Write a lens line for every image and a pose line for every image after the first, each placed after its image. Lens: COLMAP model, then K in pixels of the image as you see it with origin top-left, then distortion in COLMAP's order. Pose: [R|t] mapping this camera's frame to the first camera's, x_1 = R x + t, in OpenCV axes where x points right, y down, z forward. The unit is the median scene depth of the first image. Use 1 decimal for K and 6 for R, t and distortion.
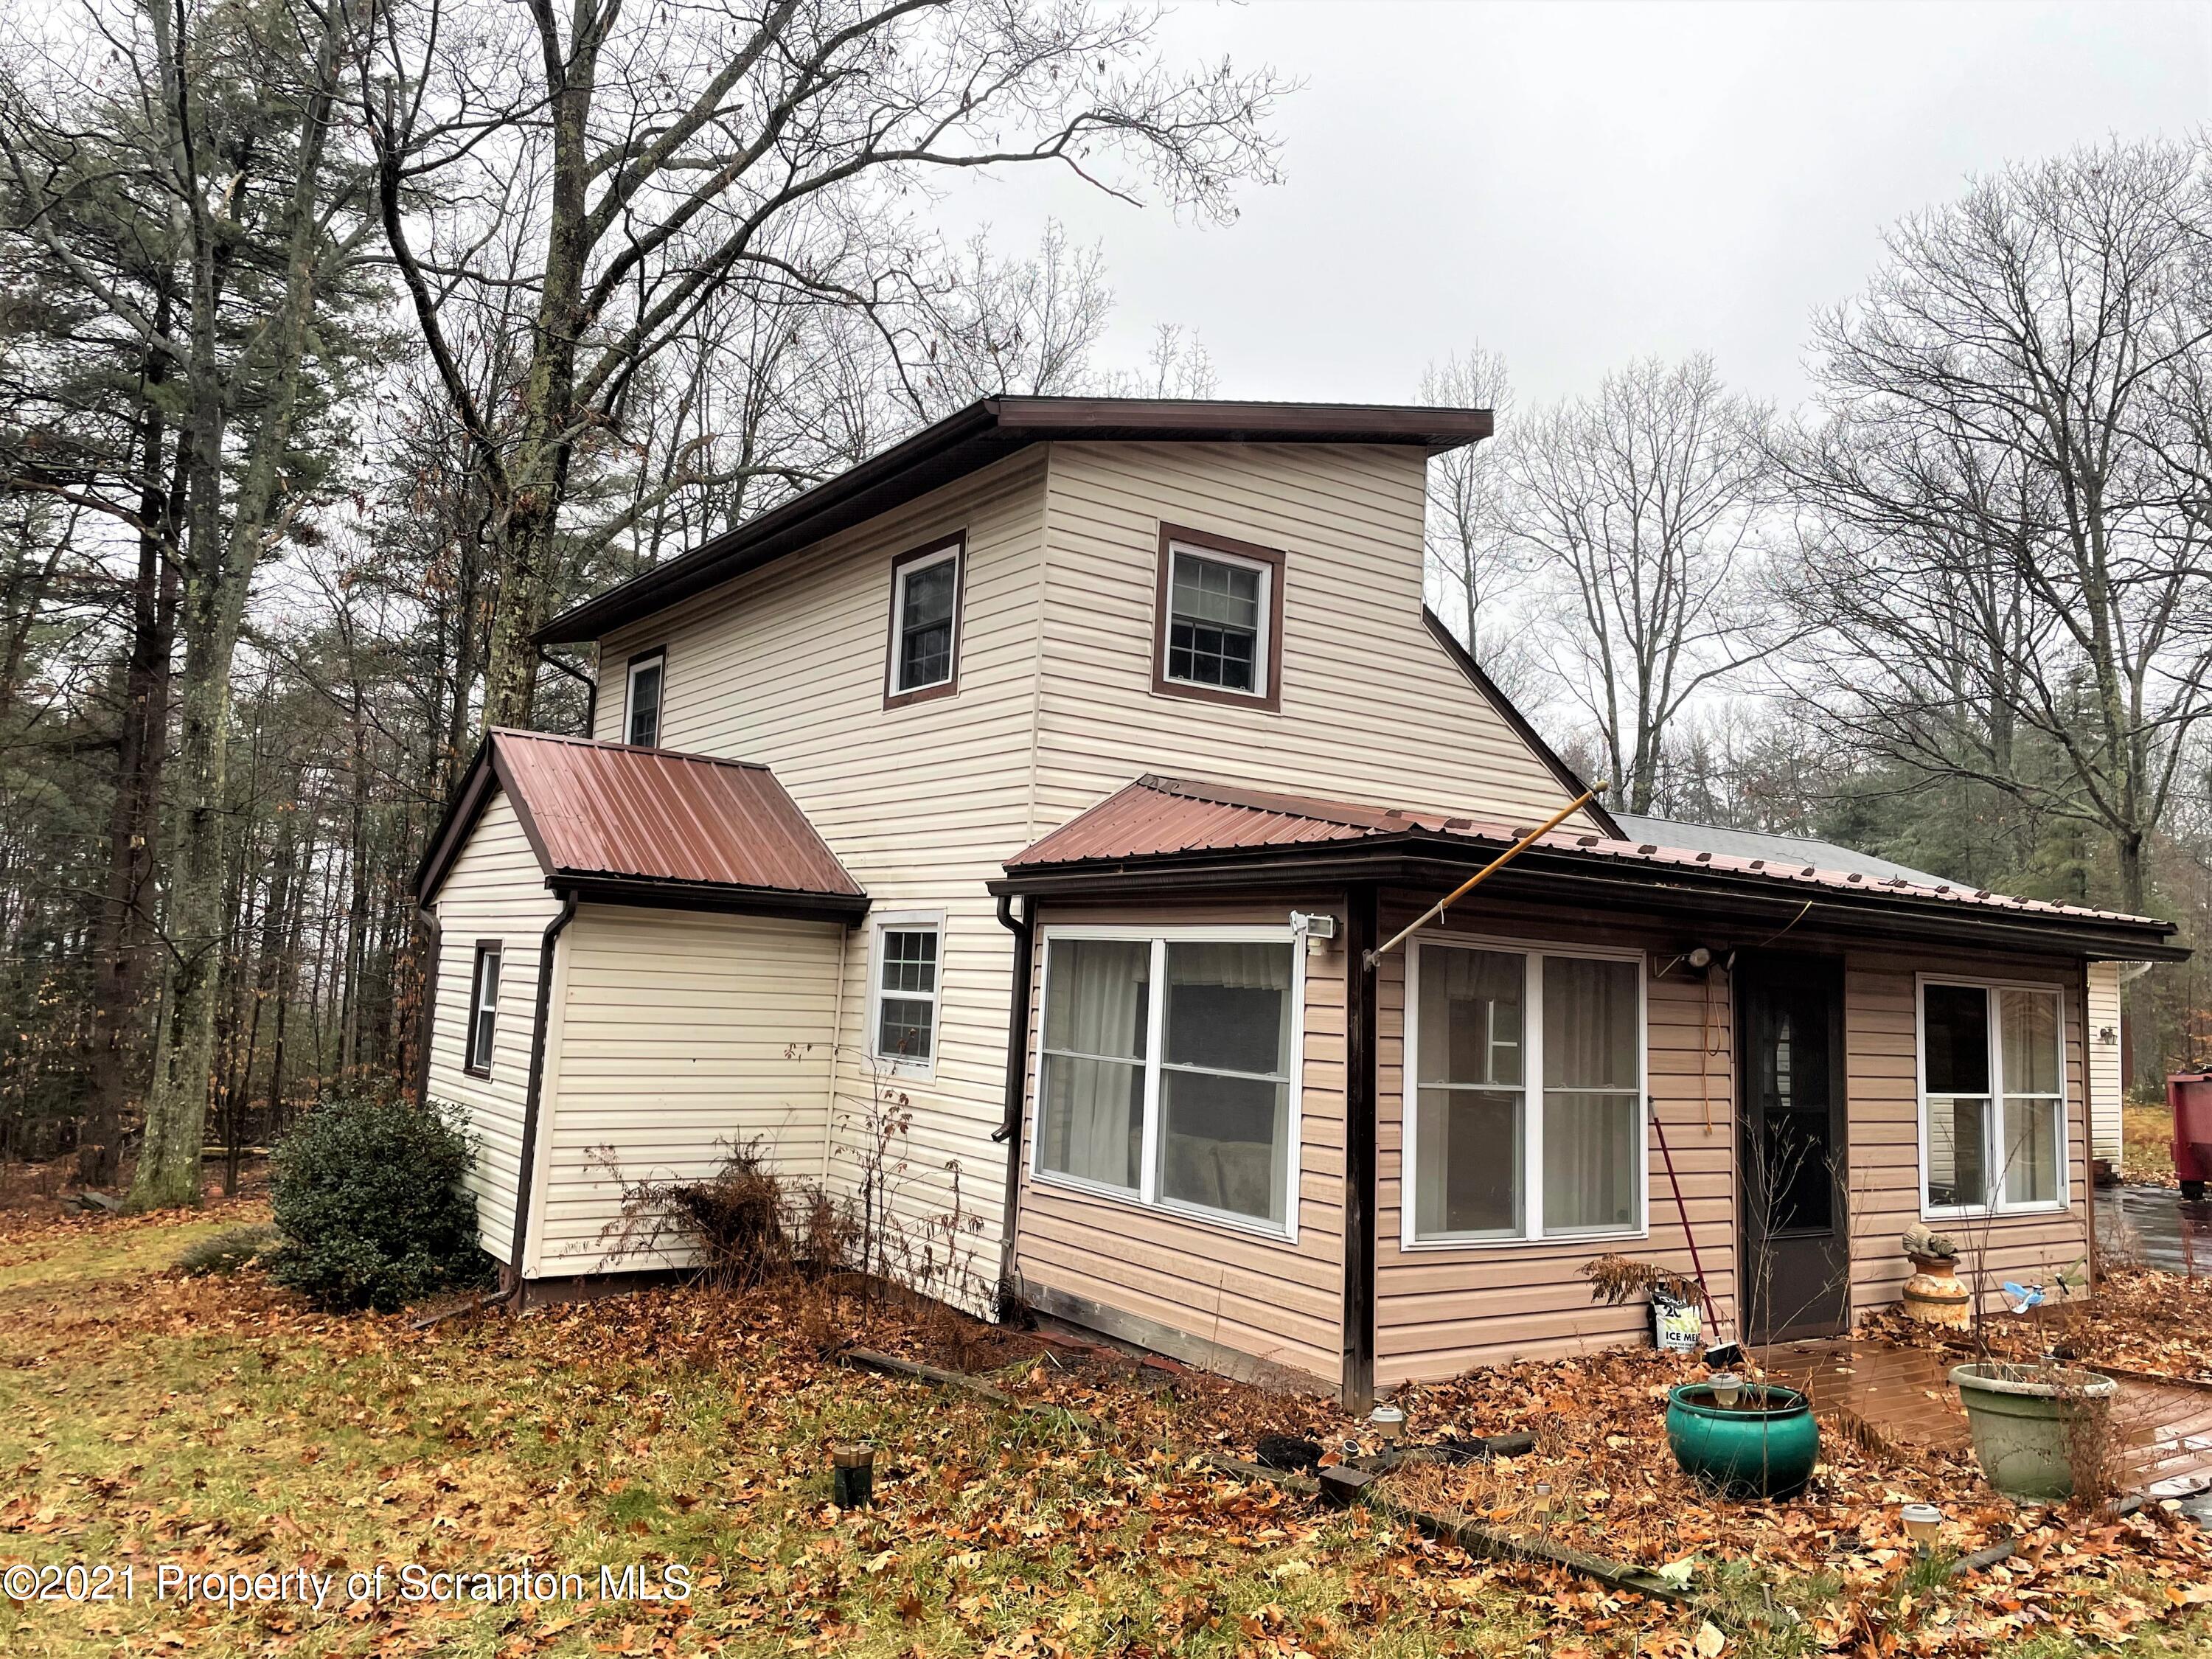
lens RADIAL K [[1669.9, 0, 1102.5], [0, 1669.9, 814.9], [0, 0, 1]] dist [0.086689, -0.112715]
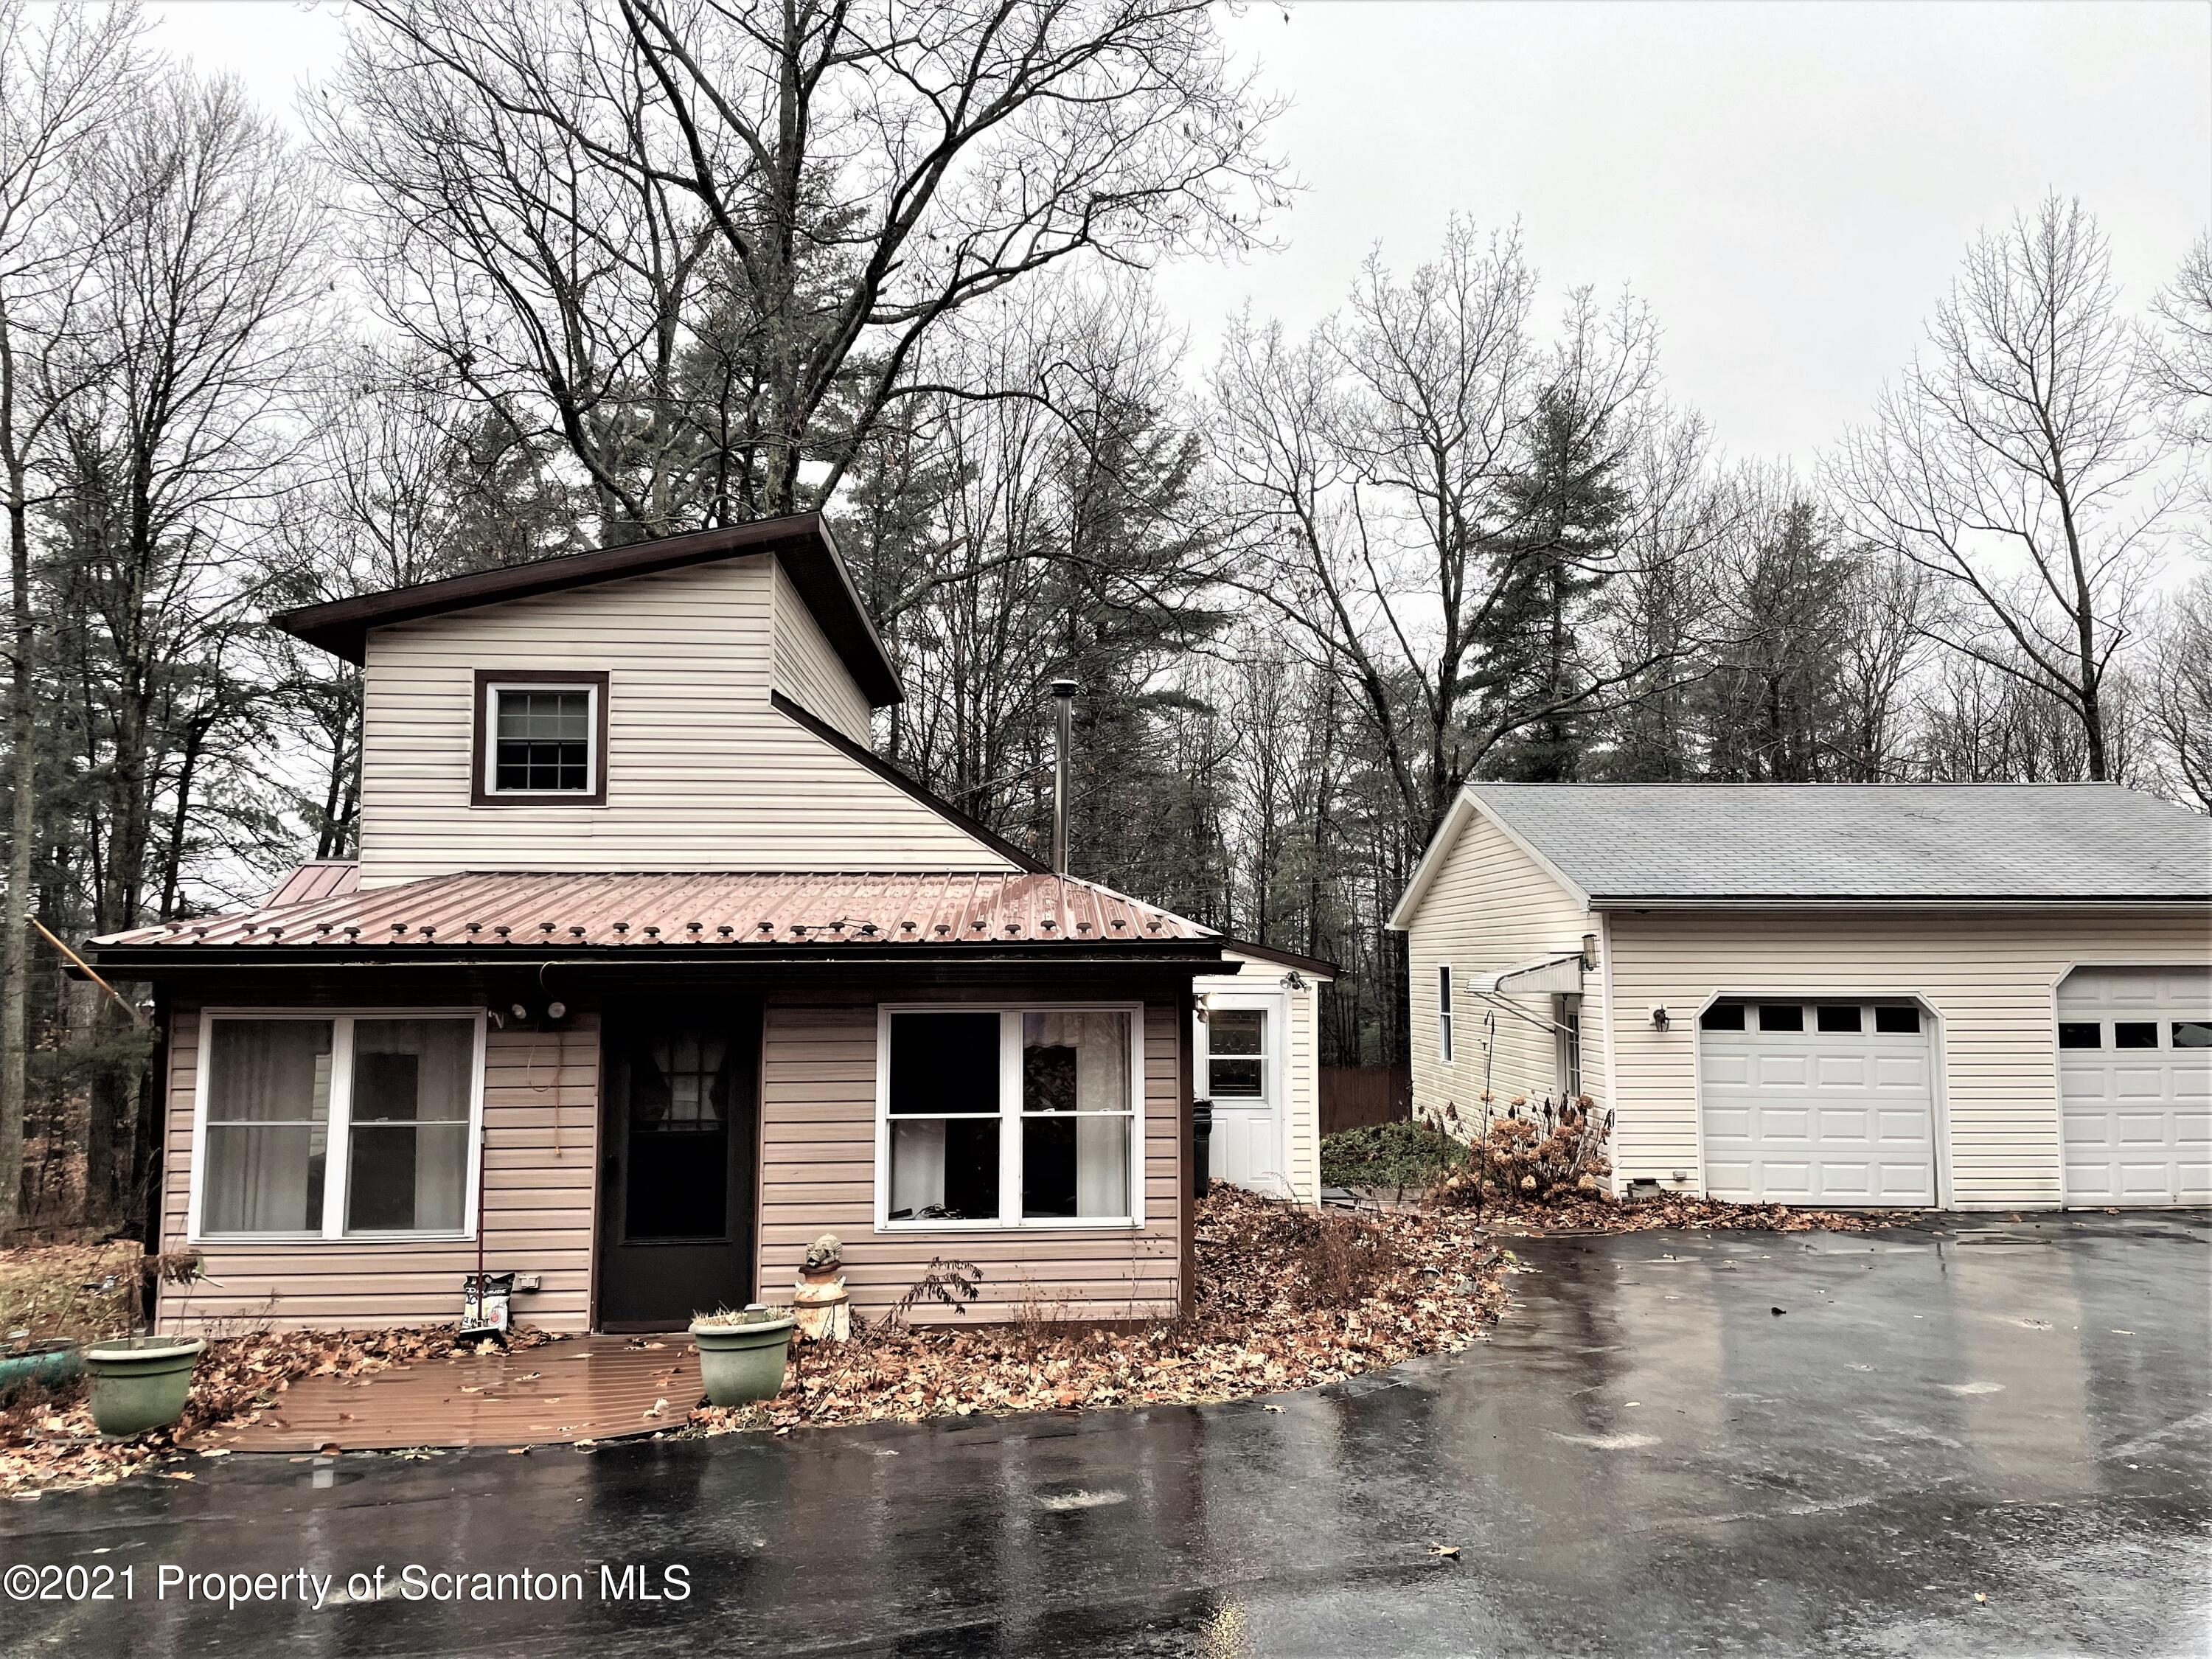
lens RADIAL K [[1669.9, 0, 1114.5], [0, 1669.9, 824.2], [0, 0, 1]] dist [0.086689, -0.112715]
pose [[0.857198, -0.092968, -0.506525, 1.080803], [0.096244, 0.995161, -0.019779, 0.012721], [0.505913, -0.031796, 0.861998, 0.139921]]
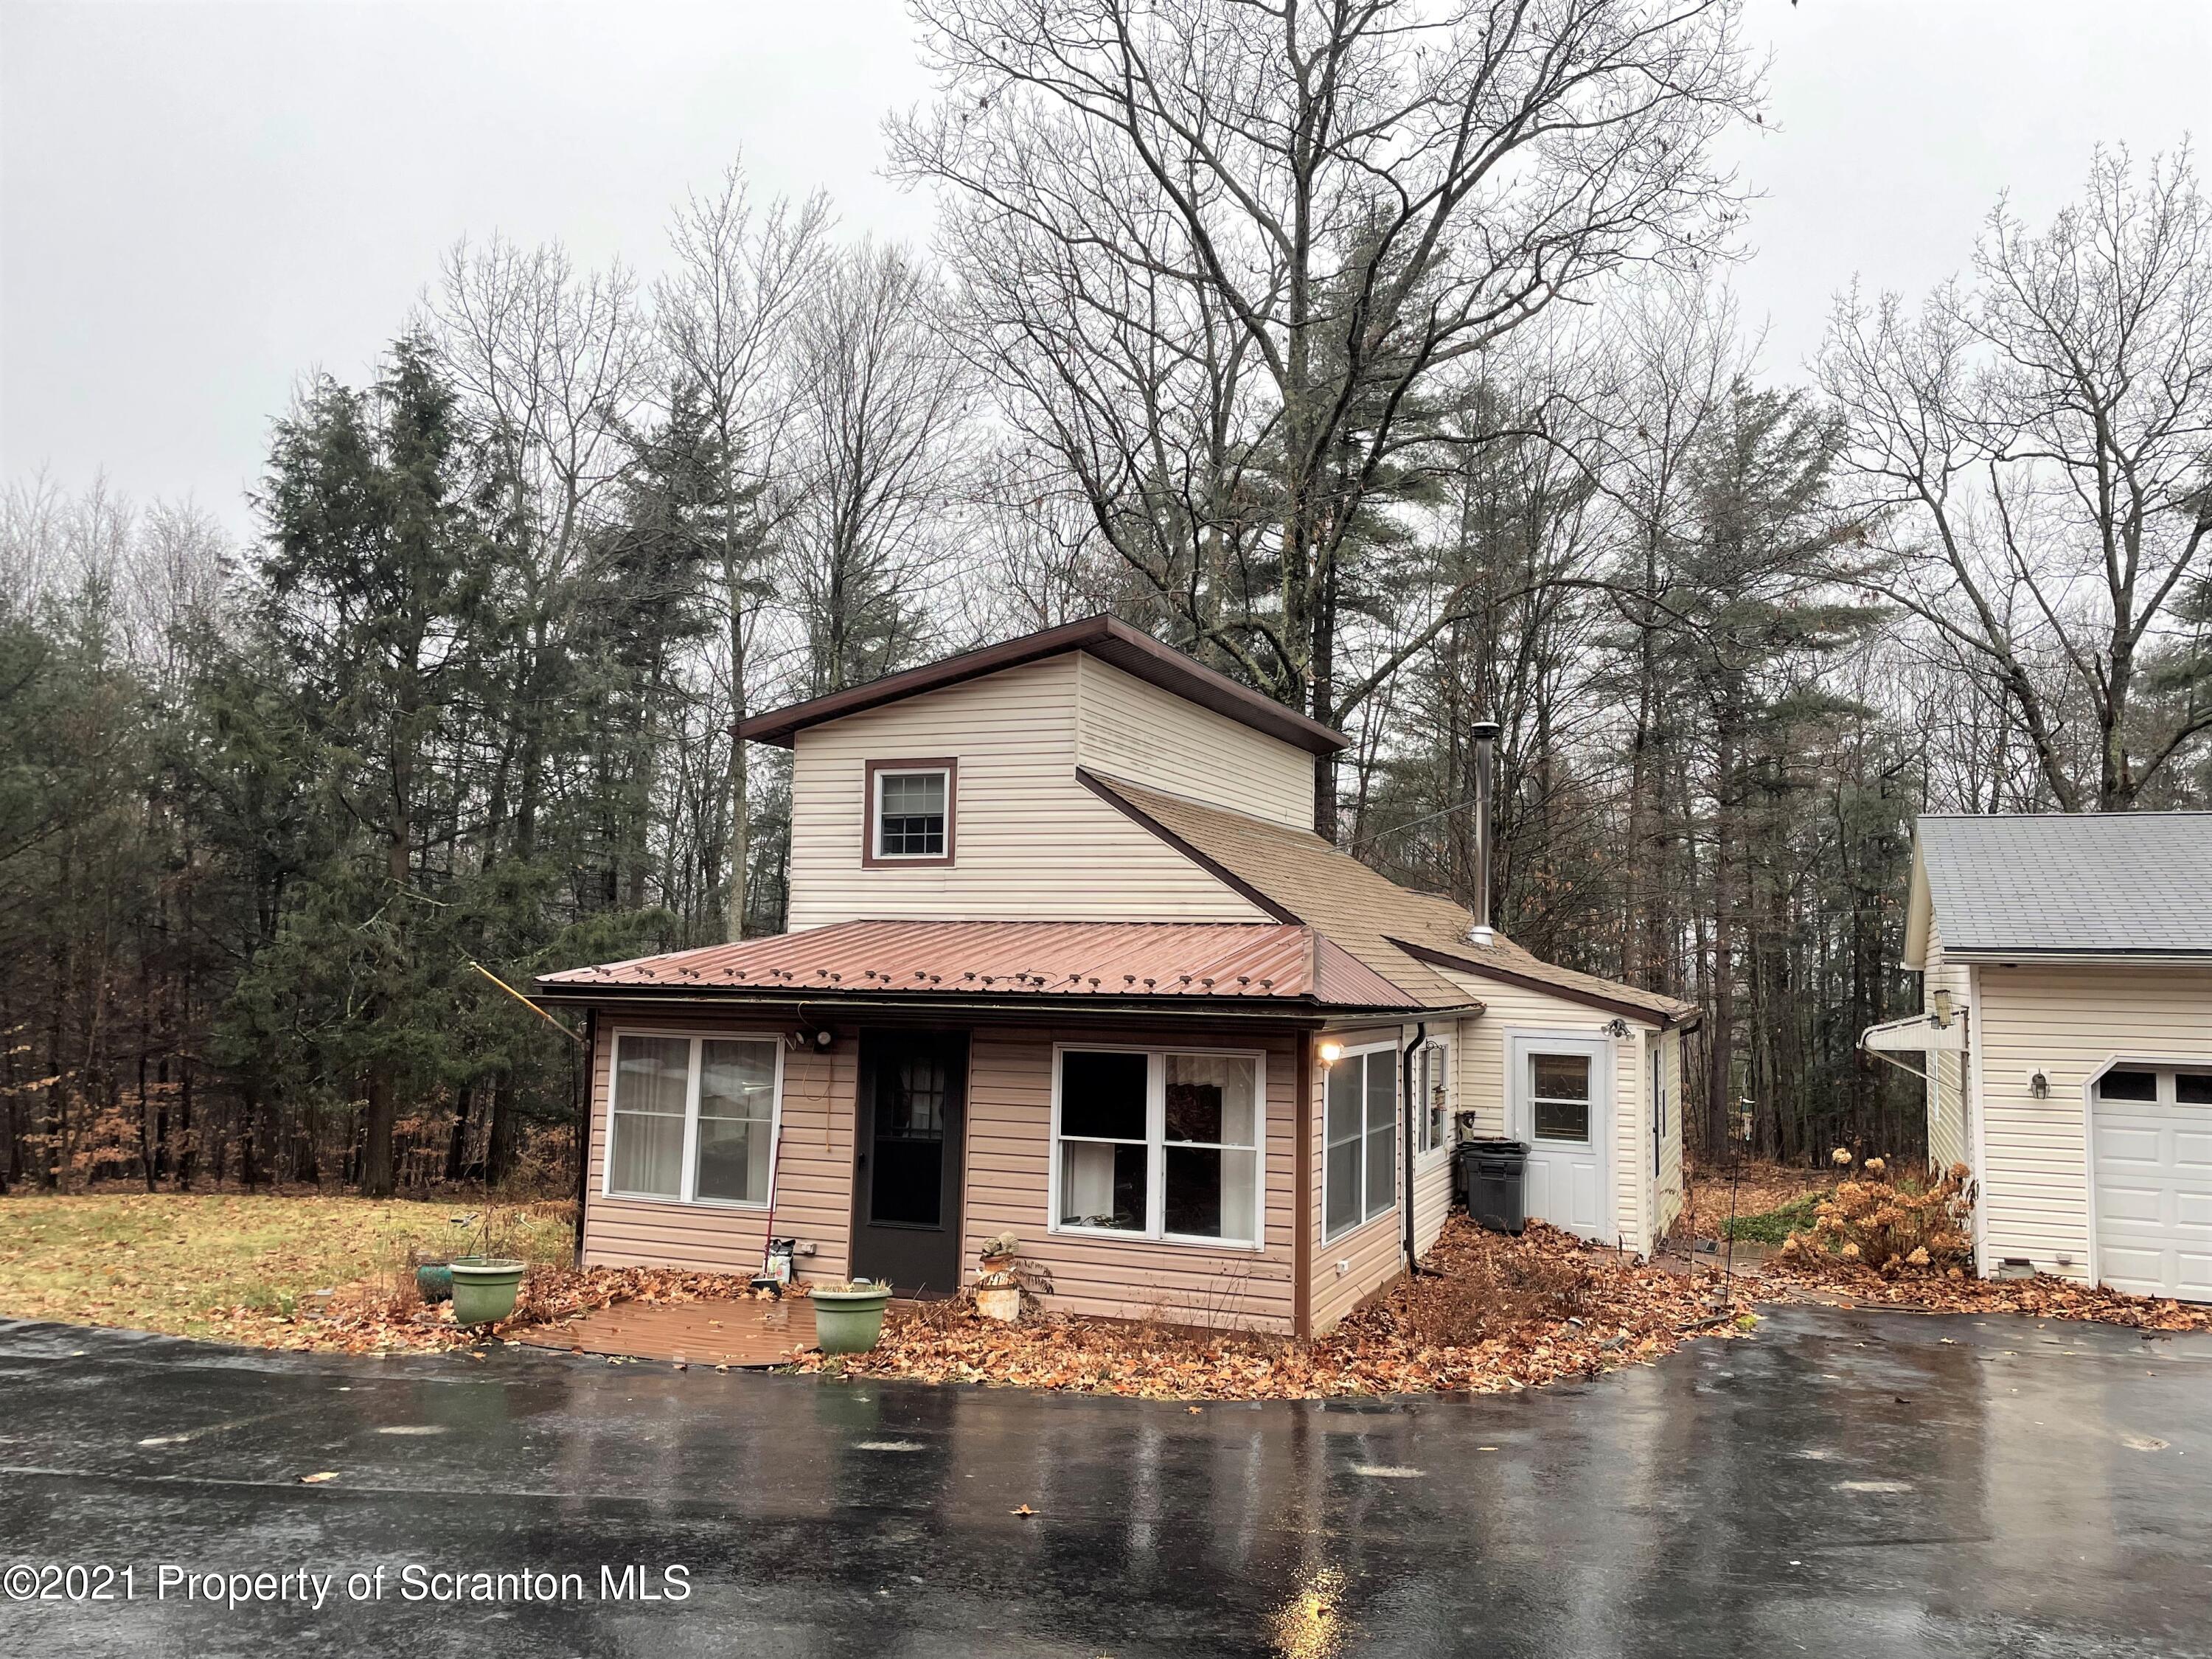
lens RADIAL K [[1669.9, 0, 1101.1], [0, 1669.9, 808.0], [0, 0, 1]] dist [0.086689, -0.112715]
pose [[0.550422, -0.117028, -0.826644, 1.470678], [0.095108, 0.992471, -0.077177, 0.015126], [0.829452, -0.036141, 0.557408, 0.292071]]
